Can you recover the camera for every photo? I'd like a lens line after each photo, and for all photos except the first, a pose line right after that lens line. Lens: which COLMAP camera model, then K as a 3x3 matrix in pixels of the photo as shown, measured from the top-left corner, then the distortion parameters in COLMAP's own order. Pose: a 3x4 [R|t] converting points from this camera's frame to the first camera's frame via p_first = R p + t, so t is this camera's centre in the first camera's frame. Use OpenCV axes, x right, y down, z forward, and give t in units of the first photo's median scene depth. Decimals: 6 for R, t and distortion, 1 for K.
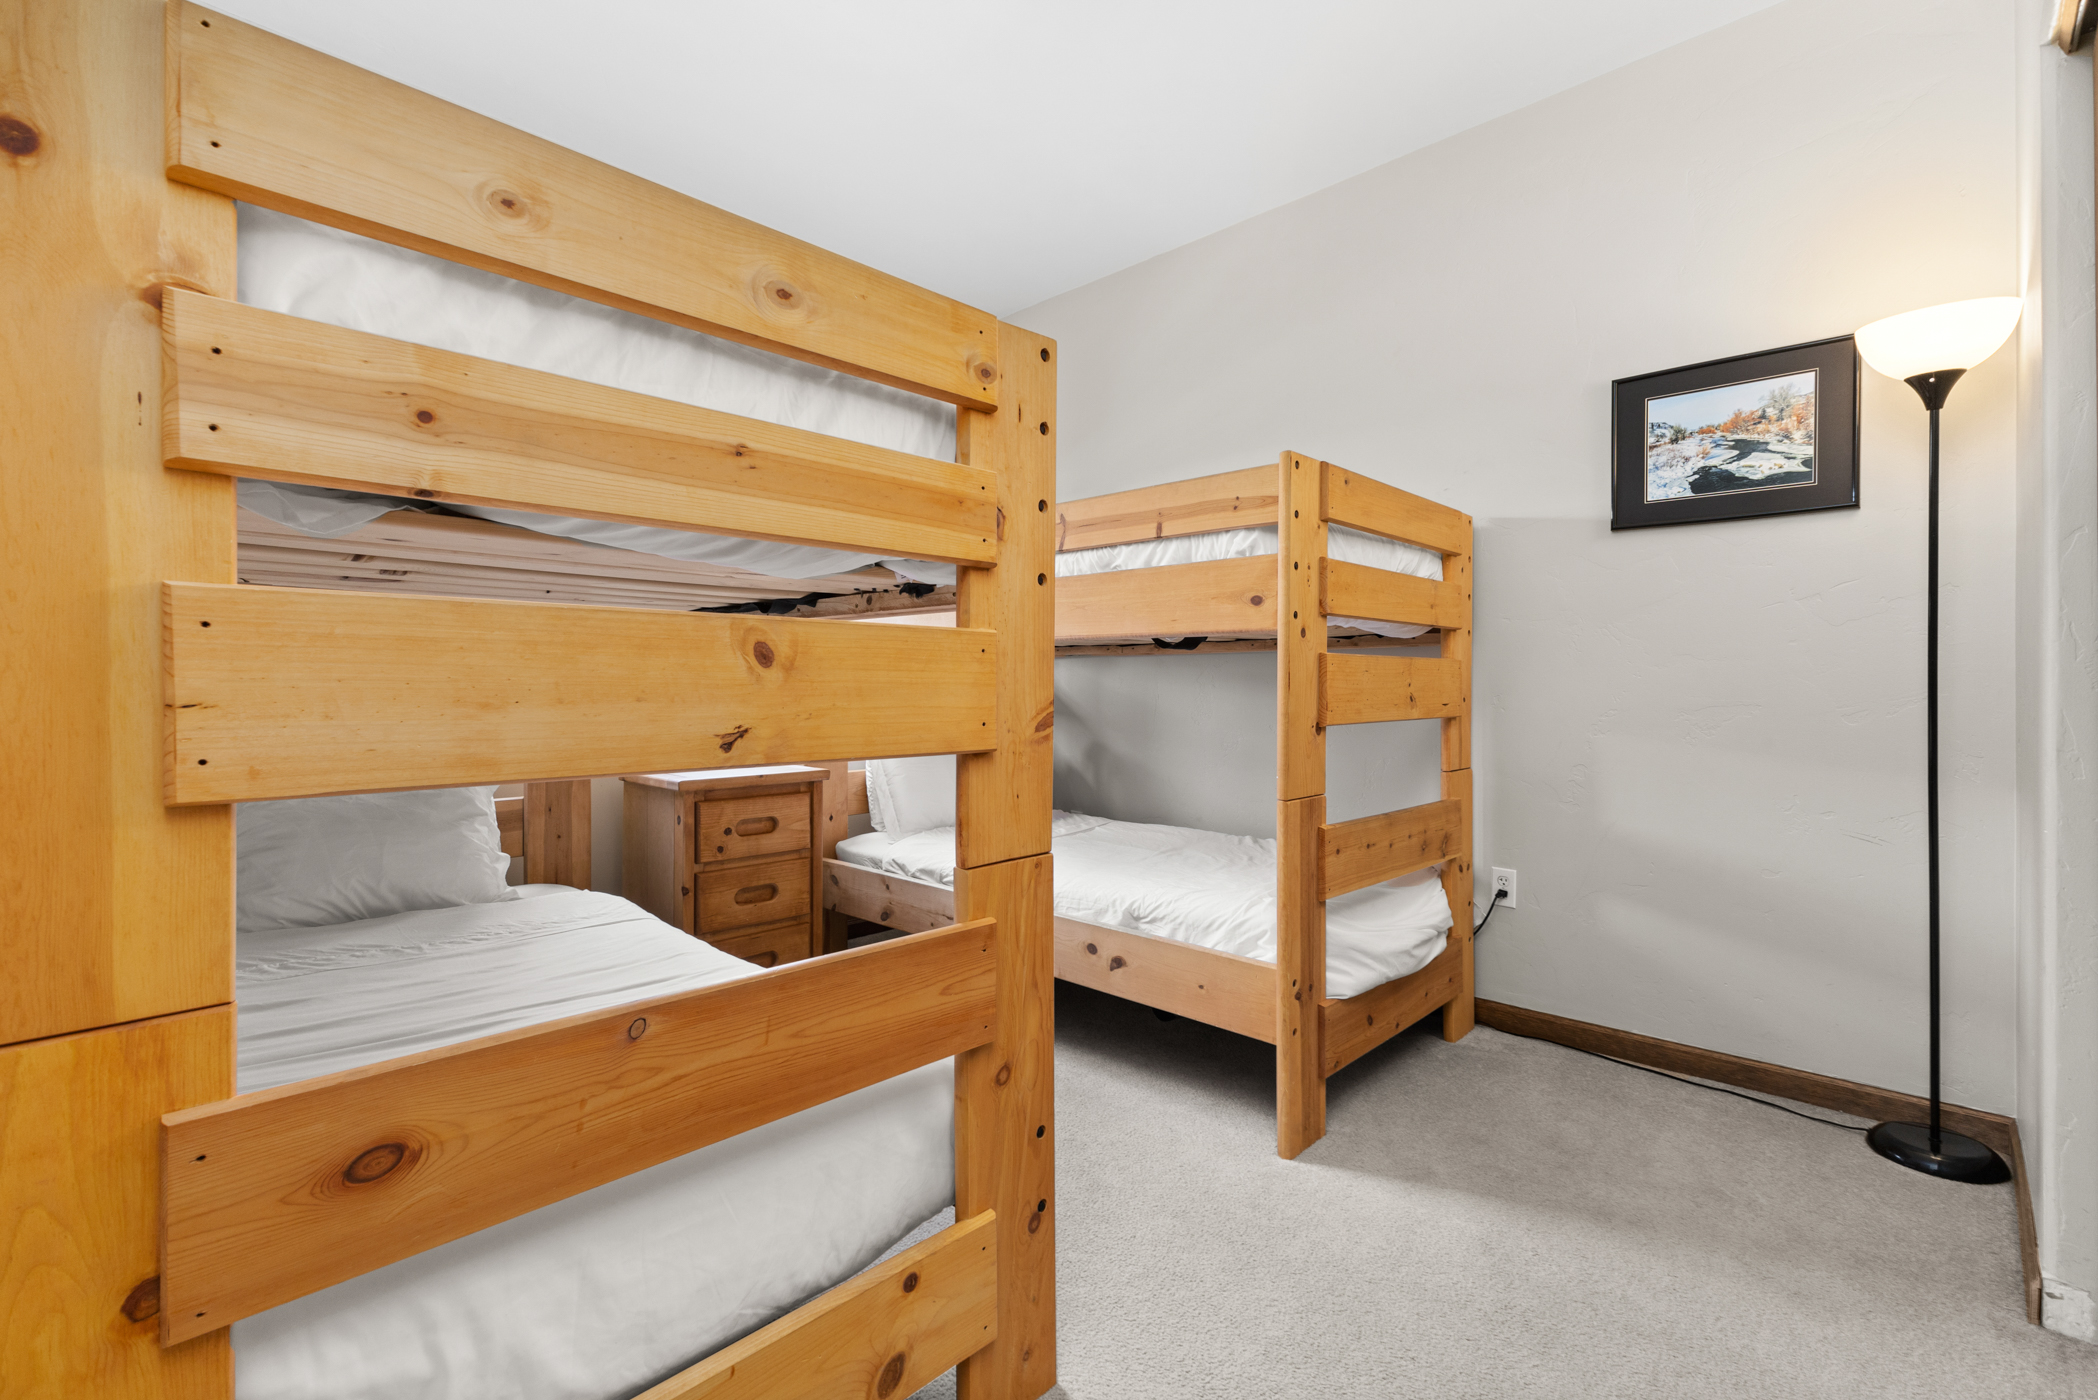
lens RADIAL K [[902.4, 0, 1044.2], [0, 902.4, 684.3], [0, 0, 1]] dist [0.002055, -0.000224]
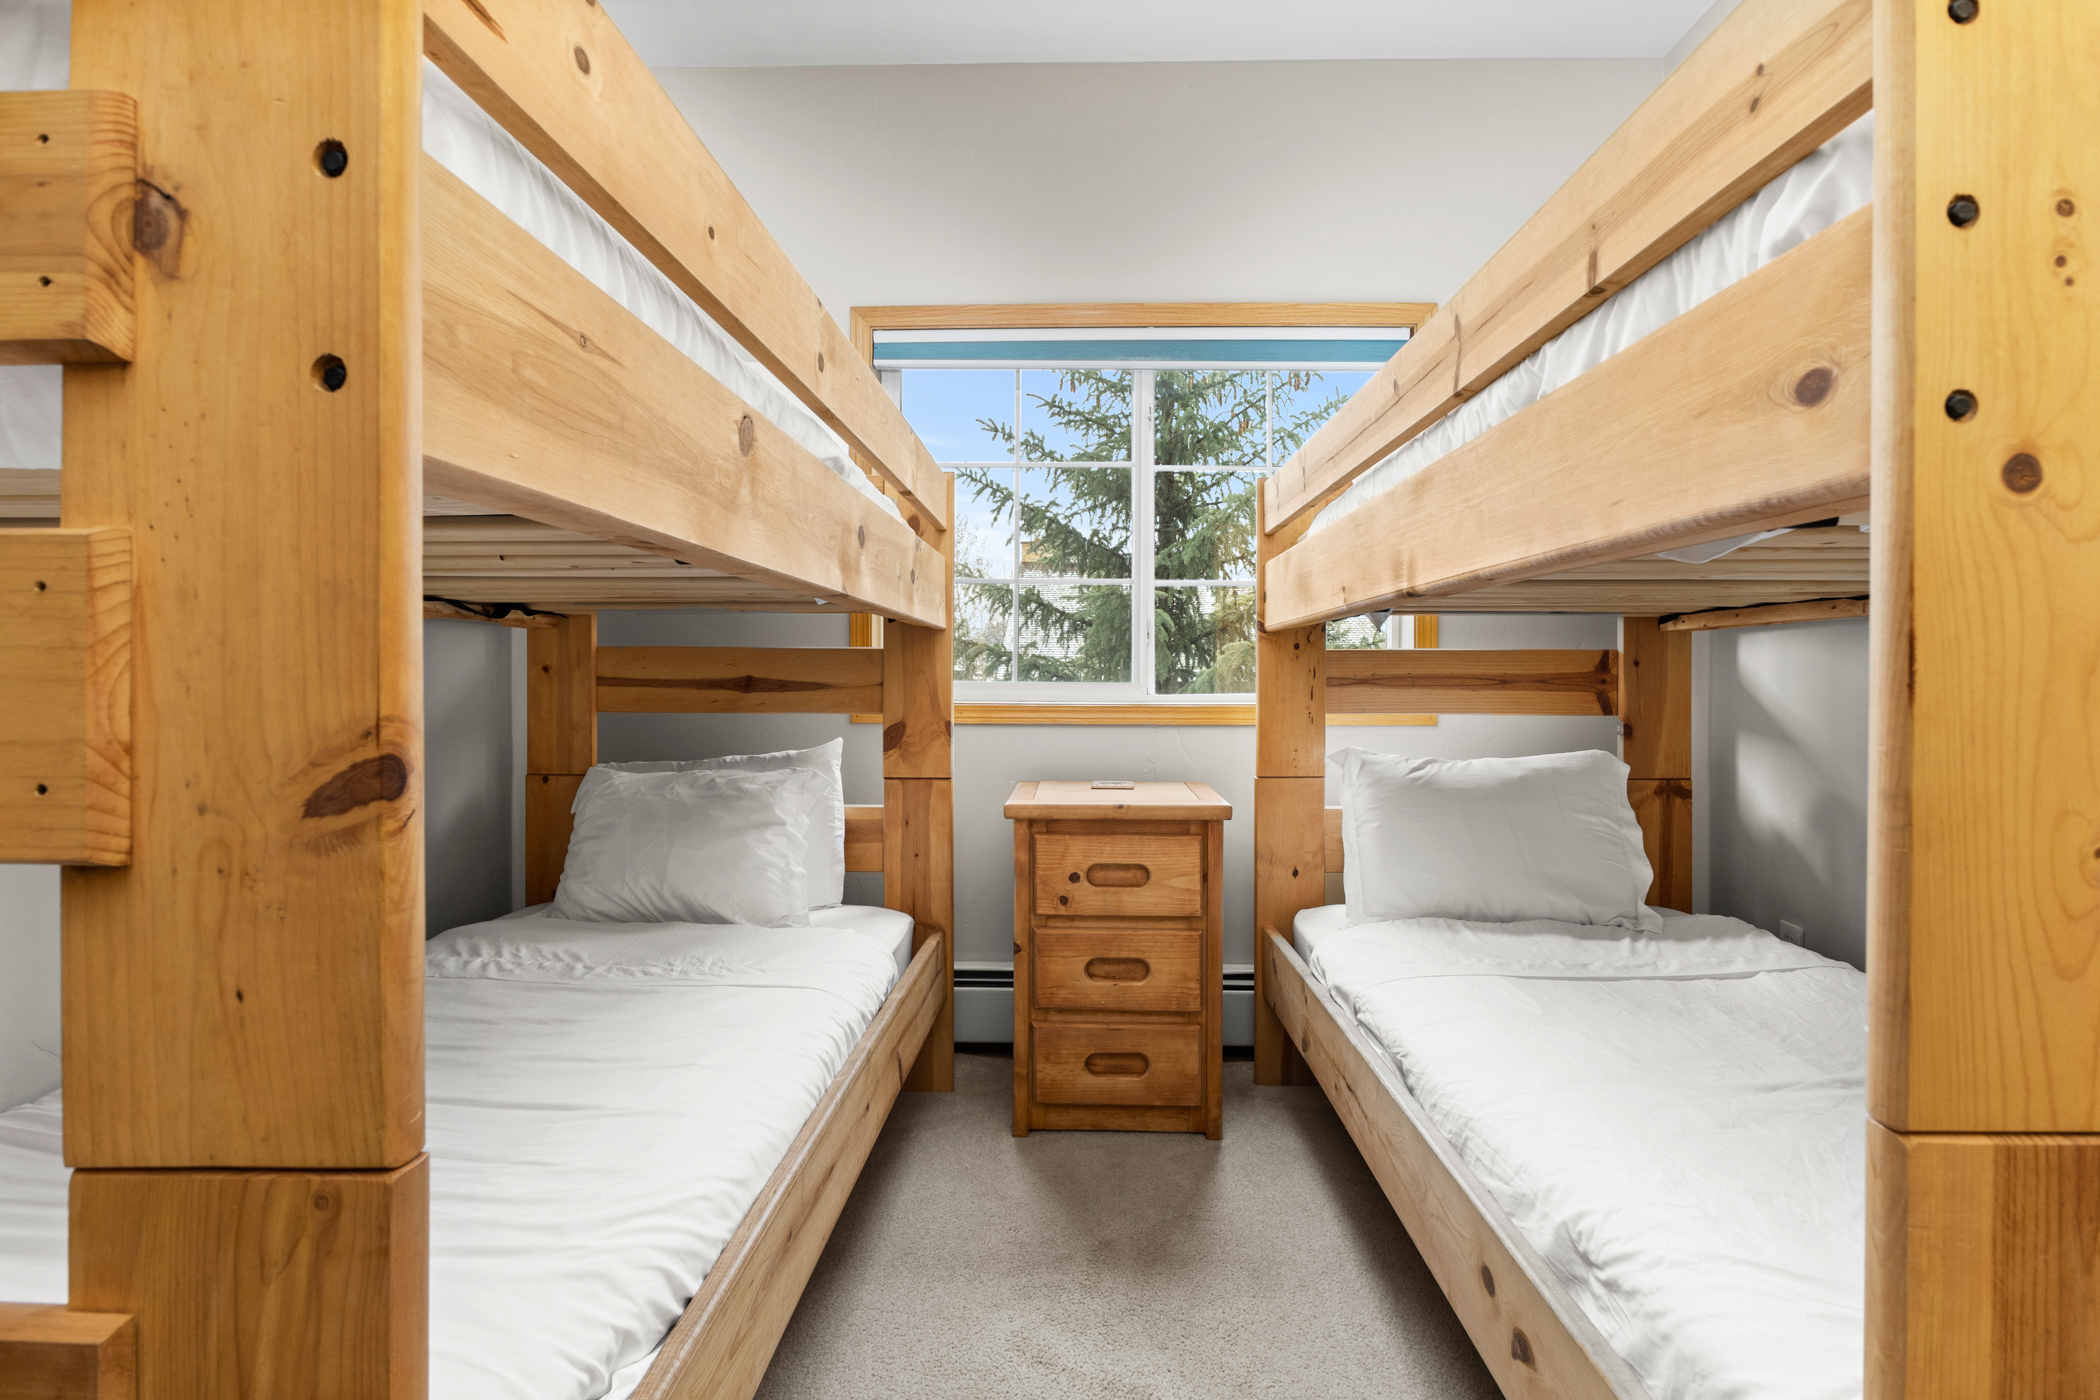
lens RADIAL K [[968.2, 0, 1051.3], [0, 968.2, 677.6], [0, 0, 1]] dist [-0.004920, -0.000027]
pose [[0.686807, 0.001332, -0.726839, 0.225692], [-0.001451, 0.999999, 0.000461, -0.000532], [0.726839, 0.000738, 0.686808, 0.474205]]
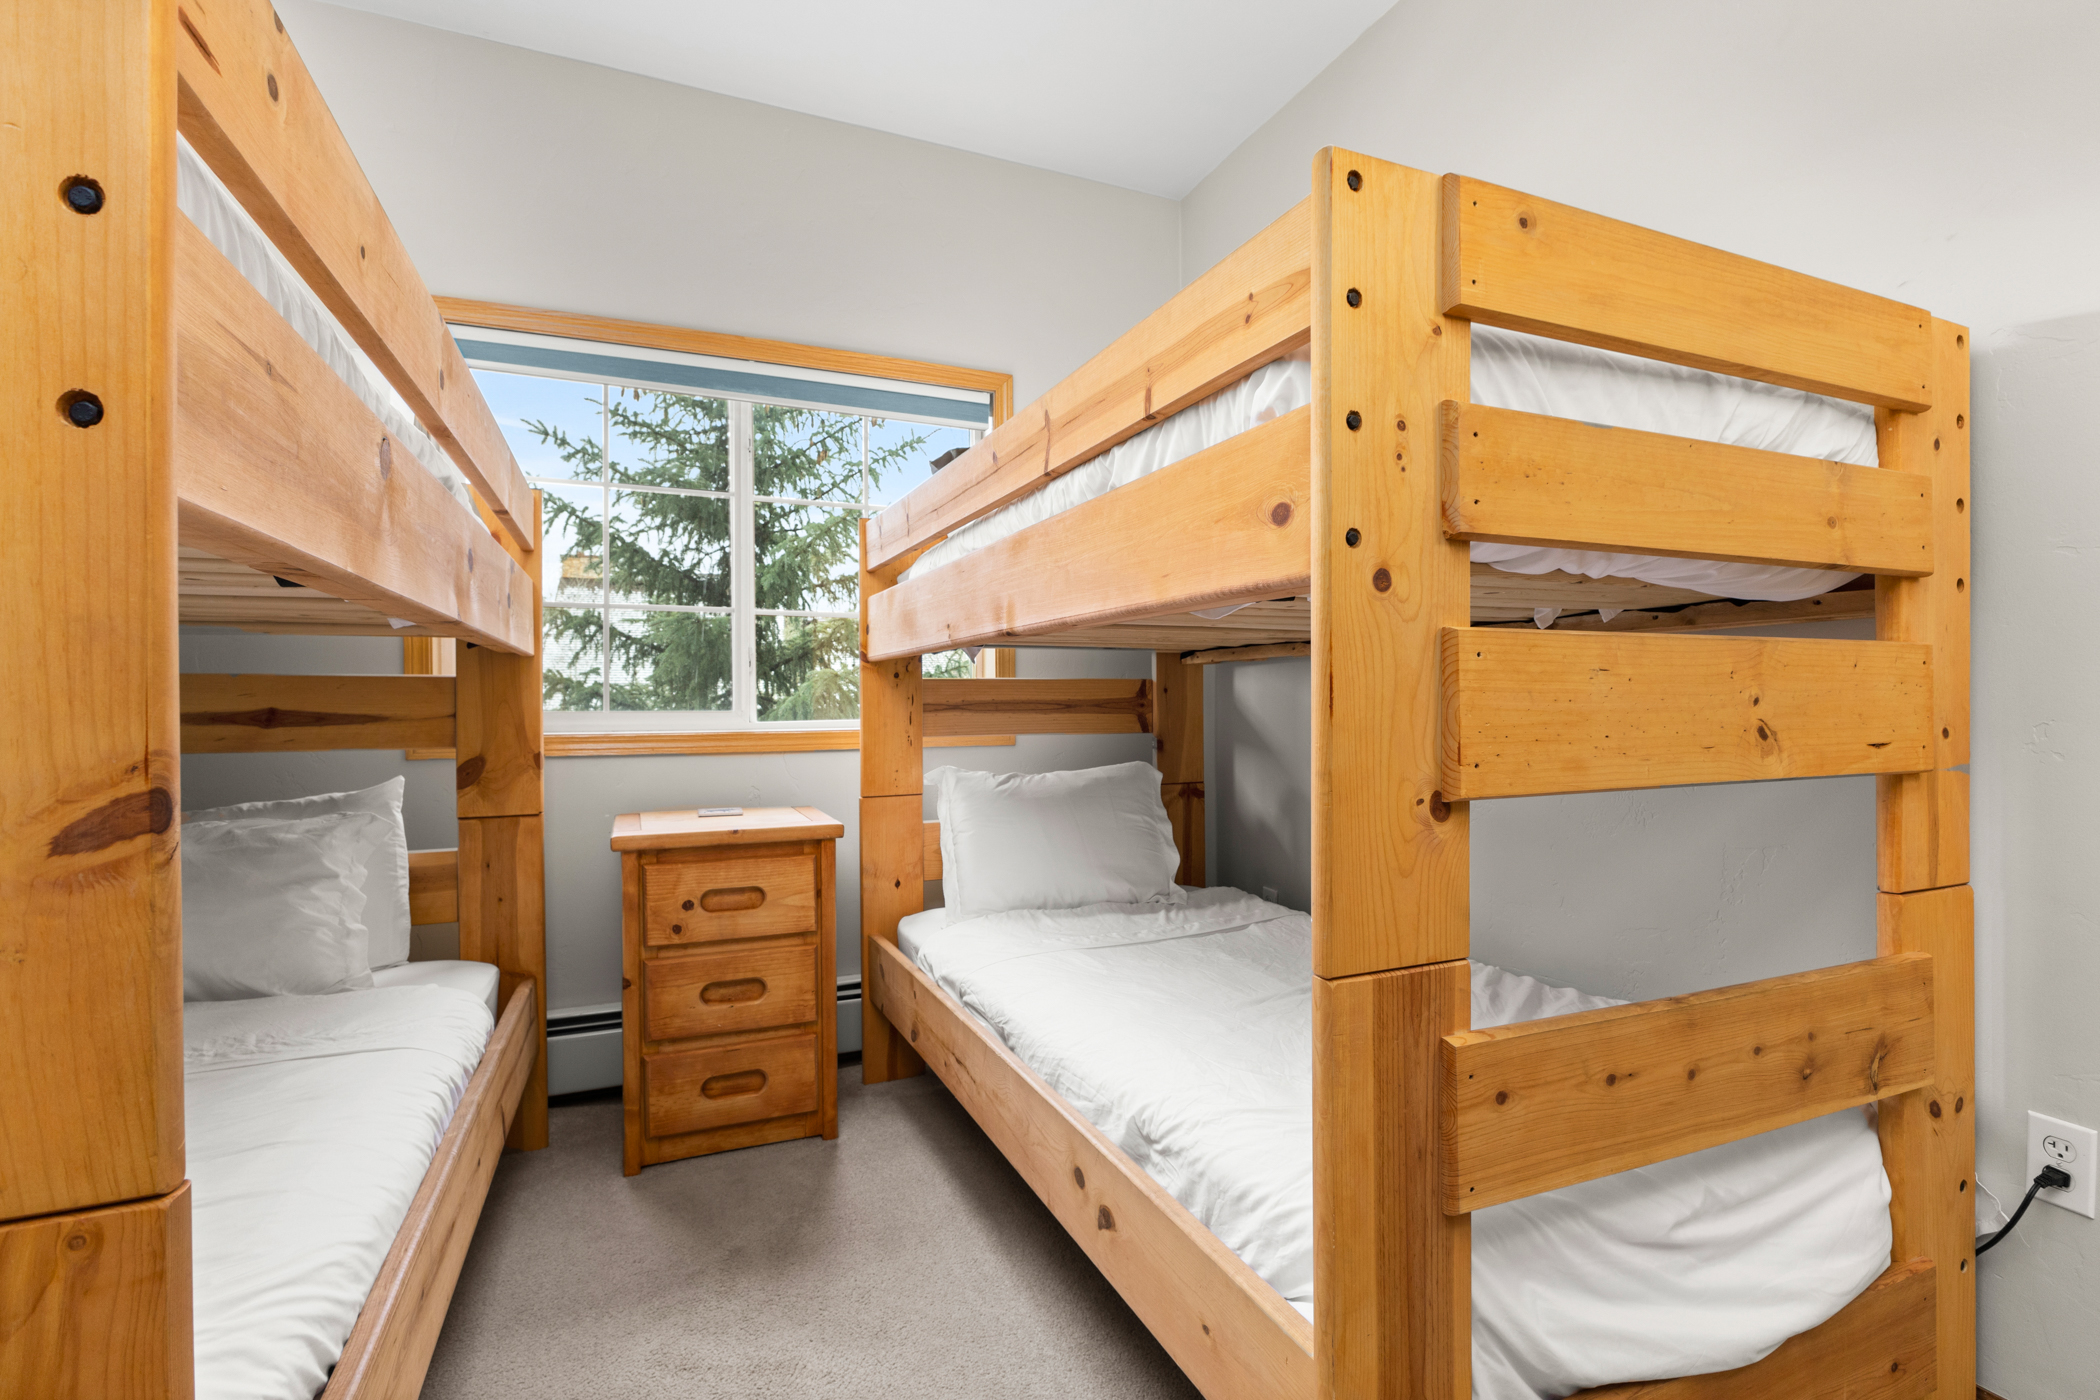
lens RADIAL K [[969.3, 0, 1051.5], [0, 969.3, 702.5], [0, 0, 1]] dist [-0.000089, -0.001277]
pose [[0.929338, -0.007098, -0.369162, 0.236331], [0.007532, 0.999972, -0.000266, -0.000956], [0.369153, -0.002534, 0.929365, 0.397906]]
